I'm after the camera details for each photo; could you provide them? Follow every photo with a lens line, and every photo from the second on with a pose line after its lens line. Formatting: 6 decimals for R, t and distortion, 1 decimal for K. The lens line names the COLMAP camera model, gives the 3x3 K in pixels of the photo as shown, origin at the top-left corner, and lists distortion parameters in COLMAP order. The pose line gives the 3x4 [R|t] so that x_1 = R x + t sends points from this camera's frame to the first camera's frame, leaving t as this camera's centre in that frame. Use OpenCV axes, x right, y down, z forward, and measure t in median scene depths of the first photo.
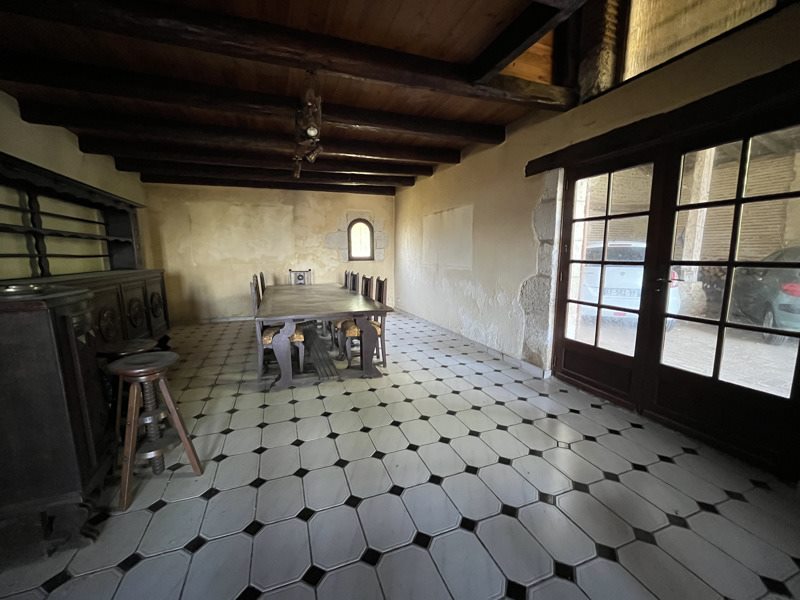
lens RADIAL K [[322.9, 0, 398.1], [0, 322.9, 300.3], [0, 0, 1]] dist [0.000409, -0.000006]
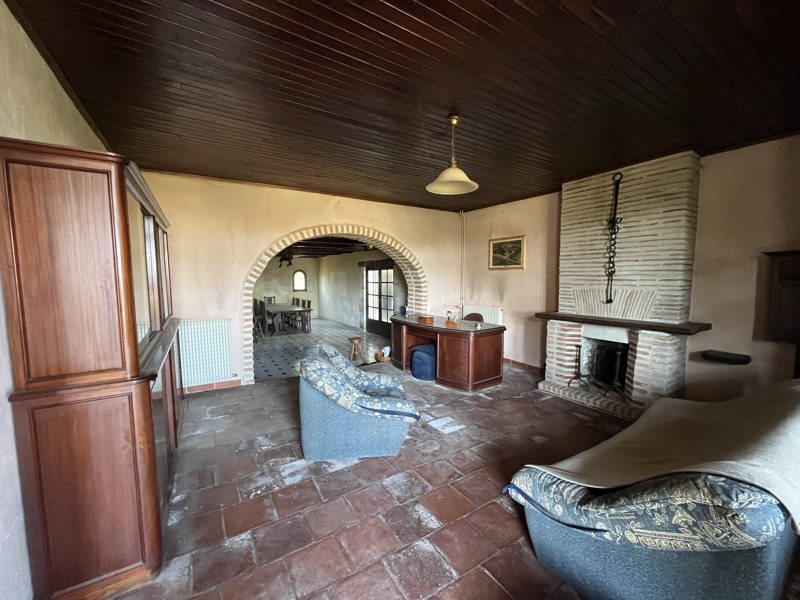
lens RADIAL K [[322.9, 0, 400.6], [0, 322.9, 303.9], [0, 0, 1]] dist [0.000409, -0.000006]
pose [[0.978843, -0.005263, 0.204546, 0.159193], [0.018143, 0.997964, -0.061148, 0.160510], [-0.203808, 0.063566, 0.976945, -1.997620]]
